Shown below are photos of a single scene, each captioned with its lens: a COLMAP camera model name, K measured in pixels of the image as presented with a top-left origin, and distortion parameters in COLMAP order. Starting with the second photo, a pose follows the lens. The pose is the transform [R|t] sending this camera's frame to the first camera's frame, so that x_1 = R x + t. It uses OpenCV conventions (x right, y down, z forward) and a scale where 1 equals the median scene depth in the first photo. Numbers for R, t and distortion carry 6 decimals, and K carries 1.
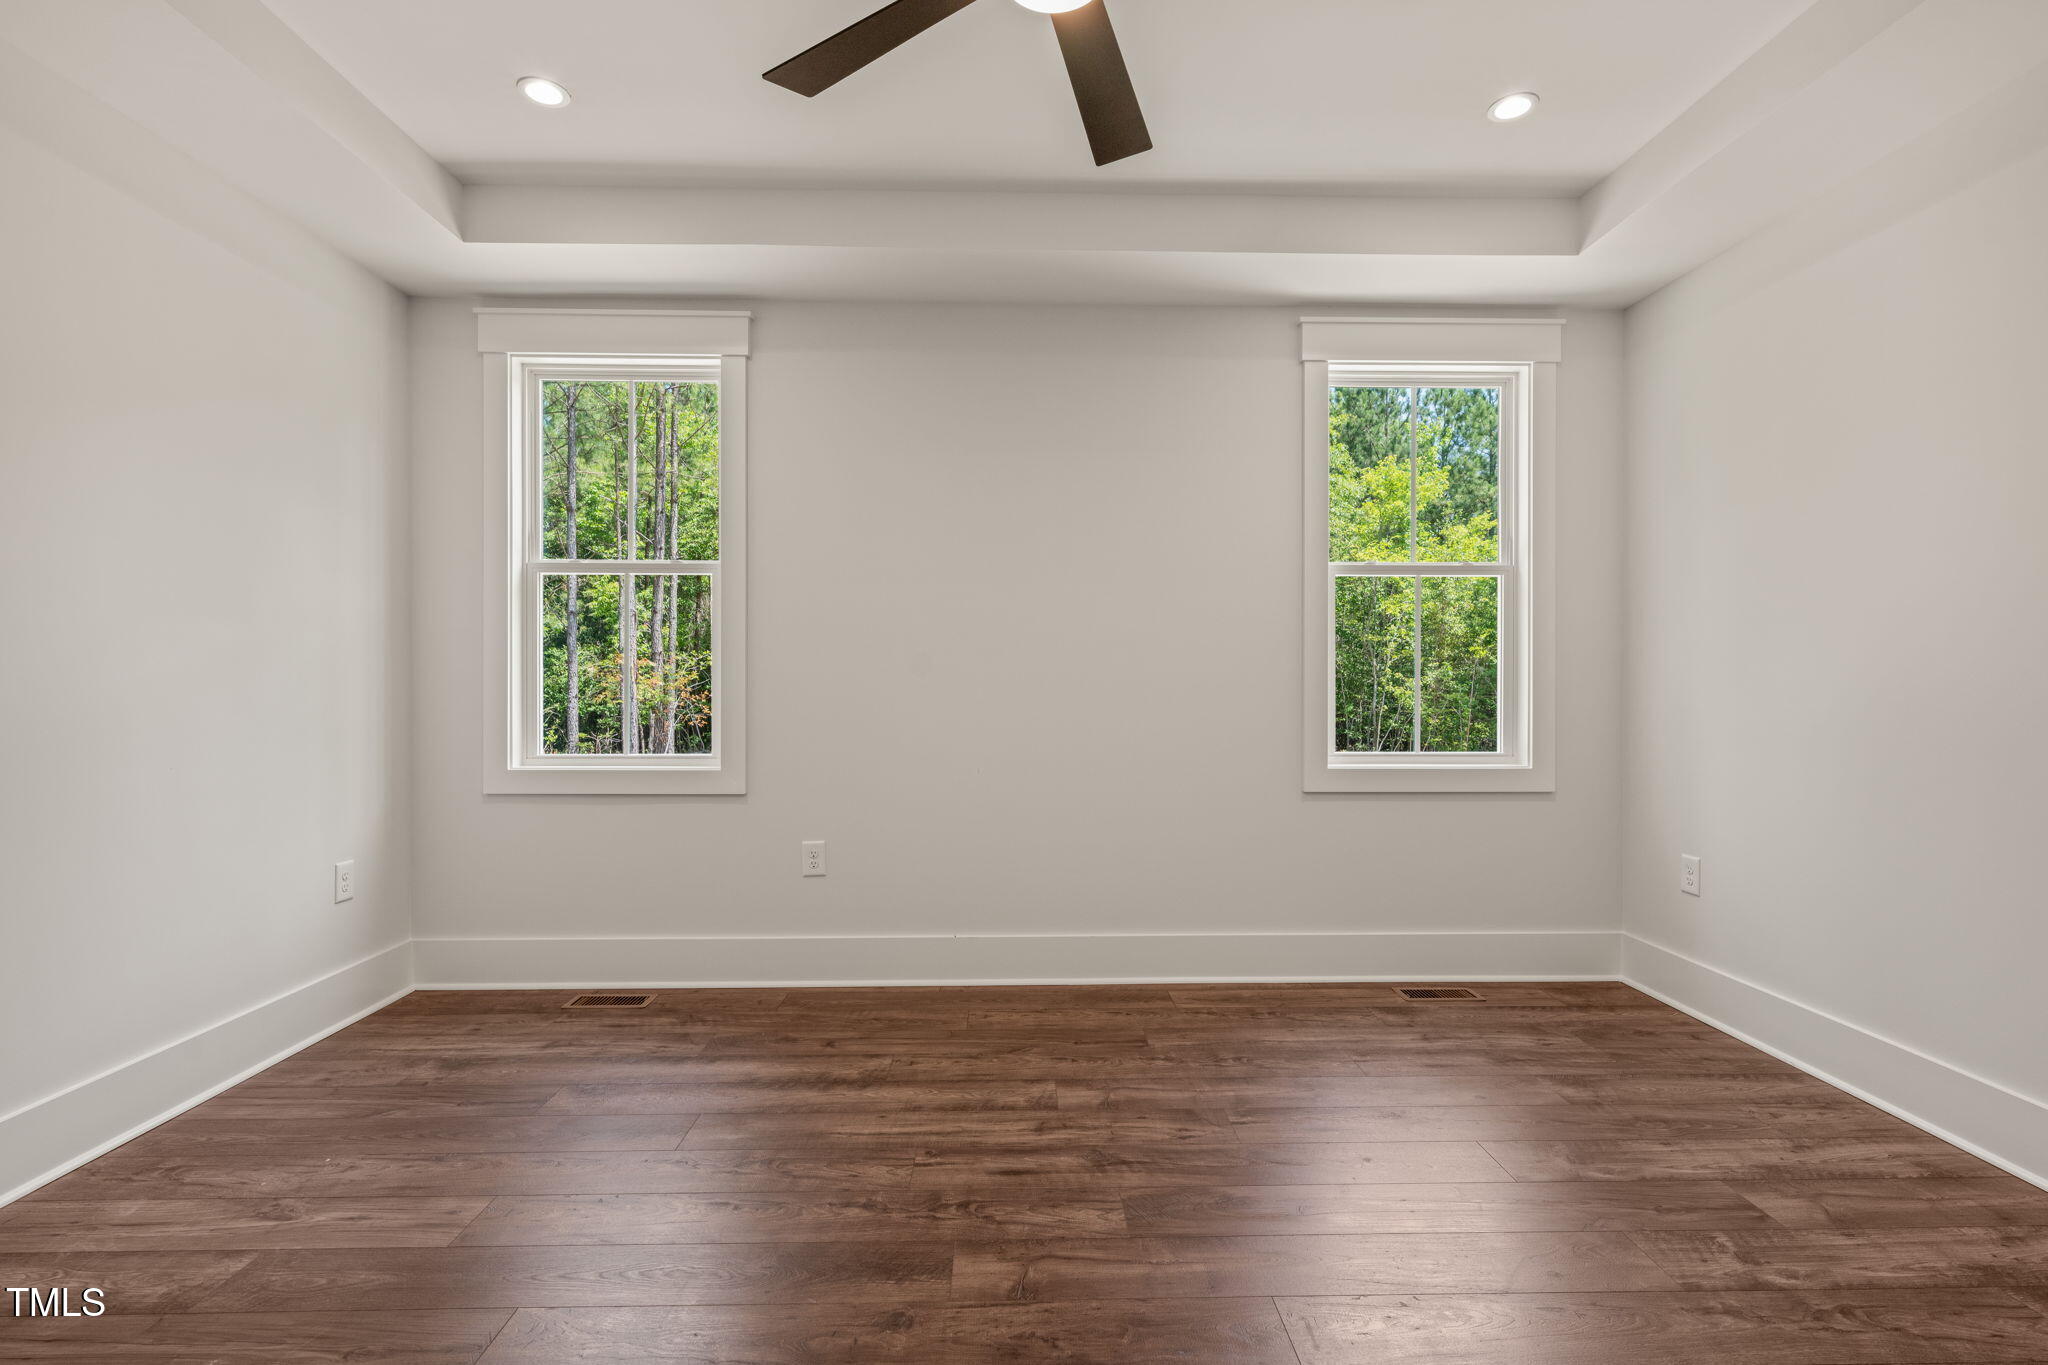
lens RADIAL K [[993.1, 0, 1024.2], [0, 993.1, 677.8], [0, 0, 1]] dist [0.002786, -0.000575]
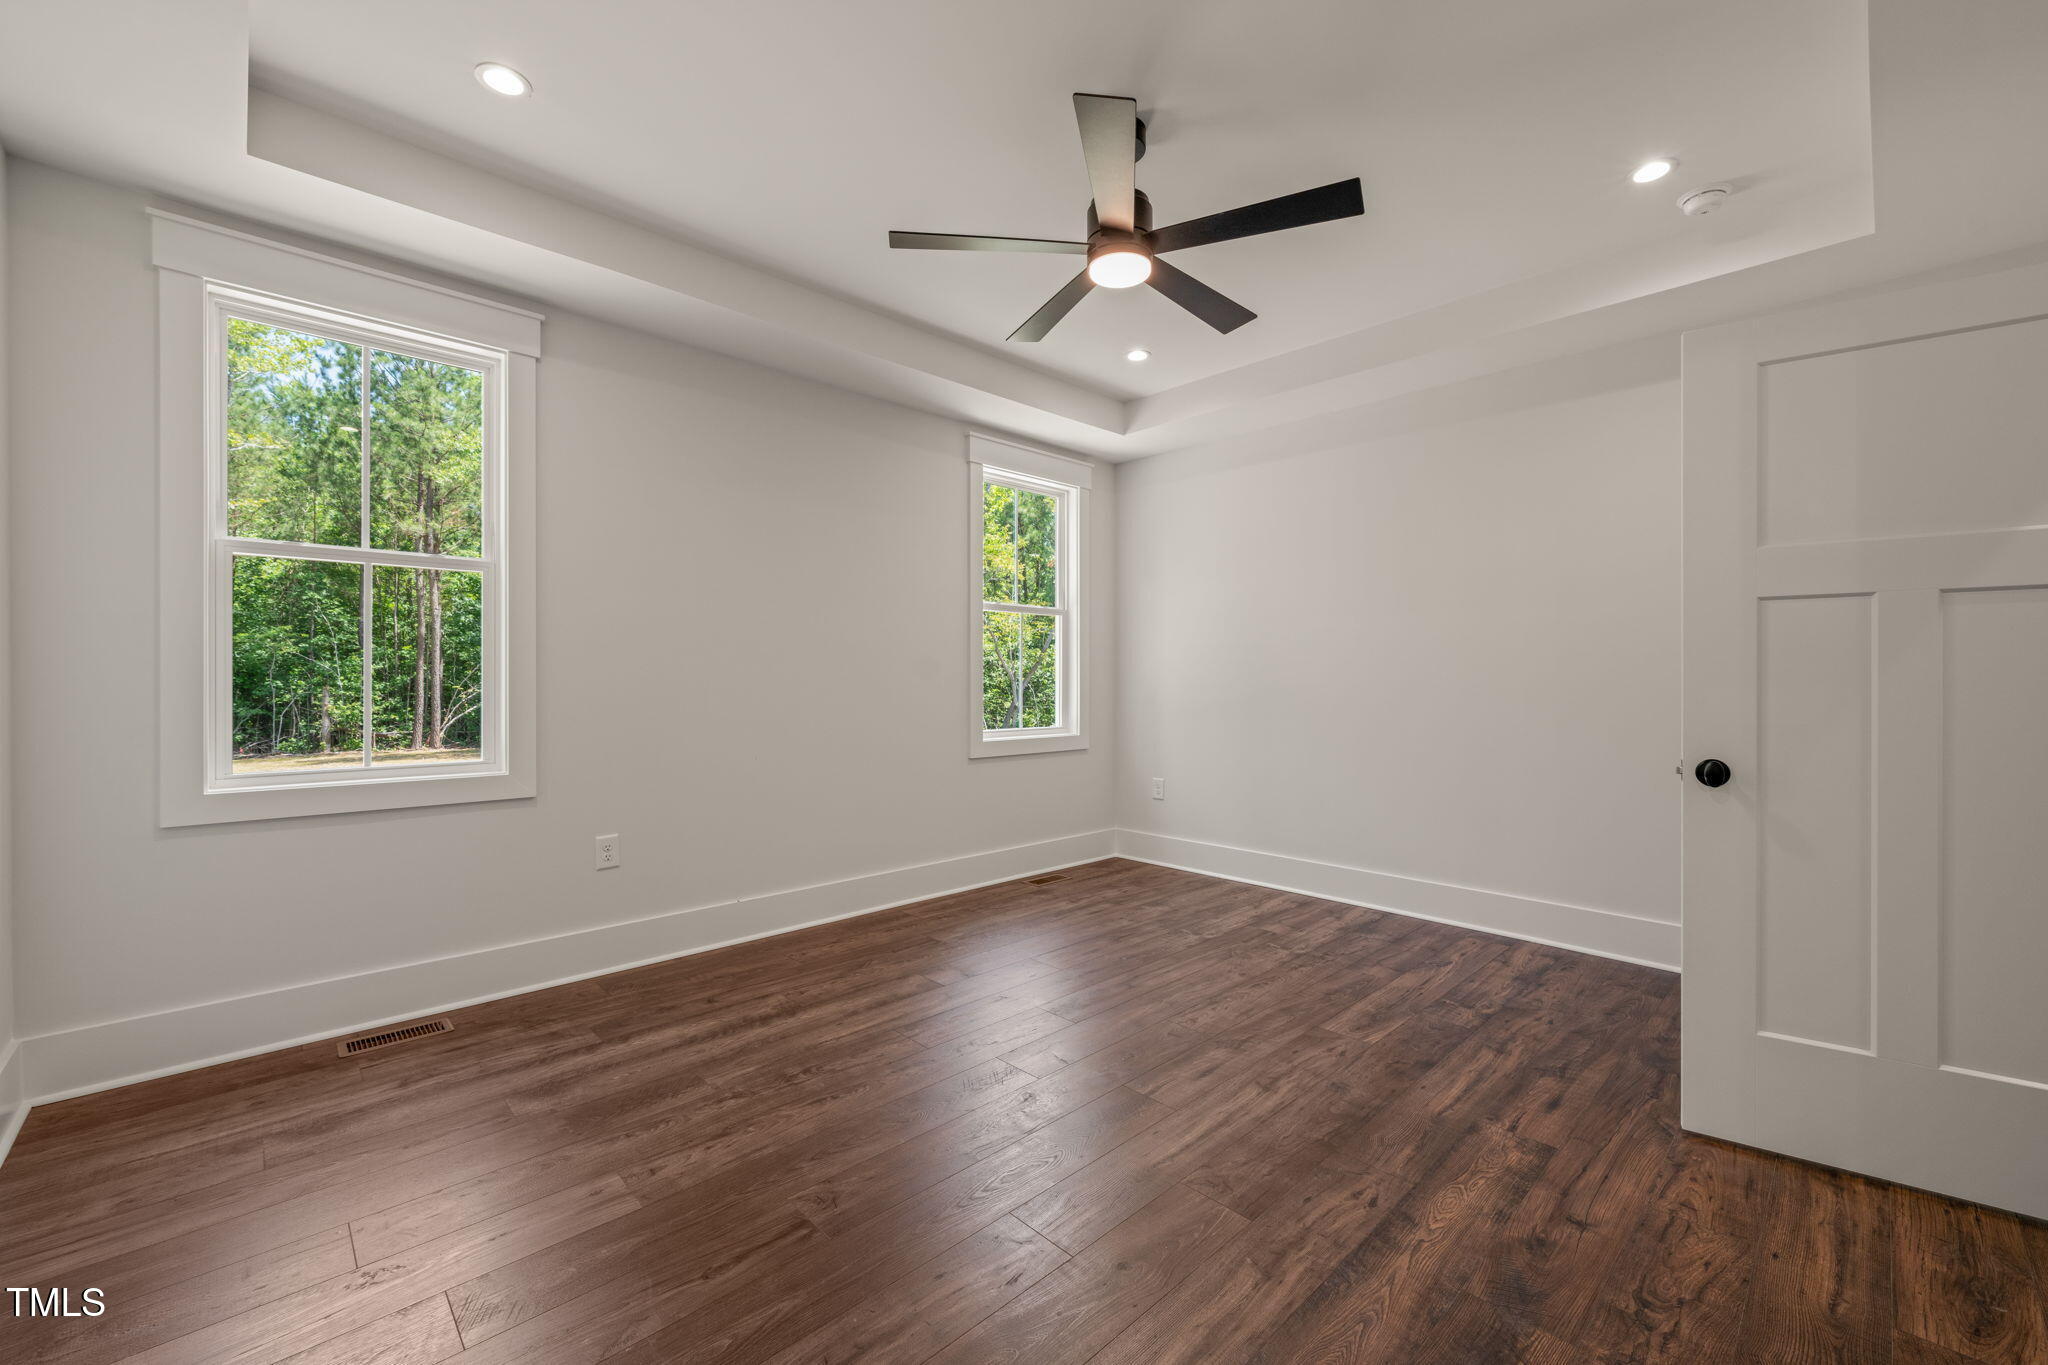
lens RADIAL K [[893.5, 0, 1037.5], [0, 893.5, 682.9], [0, 0, 1]] dist [-0.002995, 0.002948]
pose [[0.705189, -0.003141, 0.709013, -0.610631], [0.003183, 0.999994, 0.001264, 0.003405], [-0.709013, 0.001366, 0.705194, 0.010474]]
